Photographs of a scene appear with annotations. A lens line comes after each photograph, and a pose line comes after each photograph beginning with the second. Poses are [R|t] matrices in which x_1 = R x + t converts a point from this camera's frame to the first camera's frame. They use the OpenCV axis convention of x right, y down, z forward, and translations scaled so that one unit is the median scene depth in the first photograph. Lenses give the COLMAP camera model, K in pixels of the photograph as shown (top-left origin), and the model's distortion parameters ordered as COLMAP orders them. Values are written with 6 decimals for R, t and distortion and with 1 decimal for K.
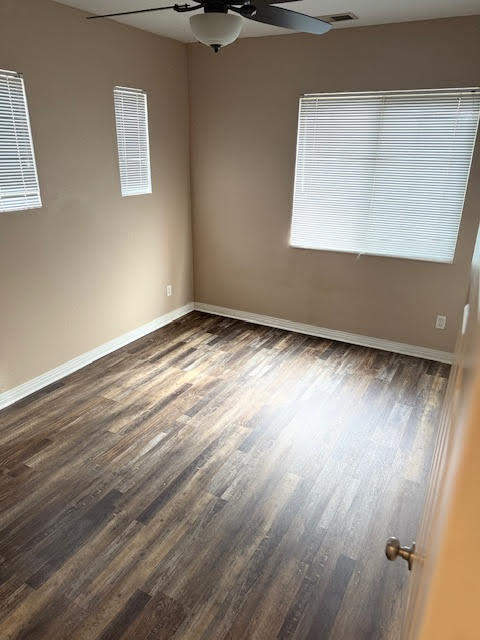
lens RADIAL K [[453.4, 0, 236.9], [0, 453.4, 320.7], [0, 0, 1]] dist [0.069564, -0.038272]
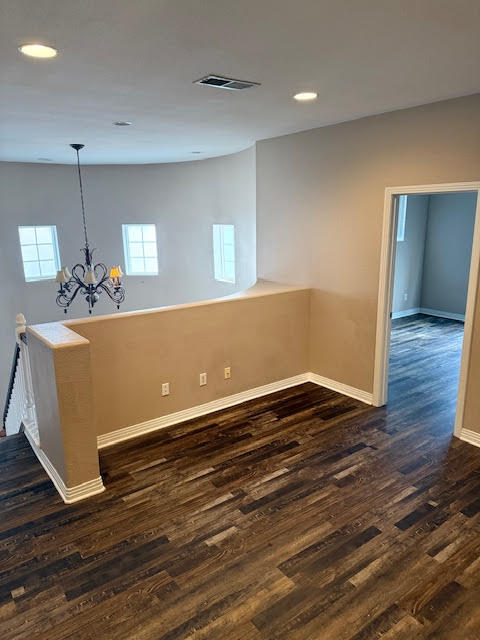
lens RADIAL K [[453.4, 0, 239.2], [0, 453.4, 319.2], [0, 0, 1]] dist [0.069564, -0.038272]
pose [[0.910726, 0.061223, -0.408449, -0.016485], [-0.120891, 0.985154, -0.121887, 0.365888], [0.394923, 0.160383, 0.904607, -0.961279]]
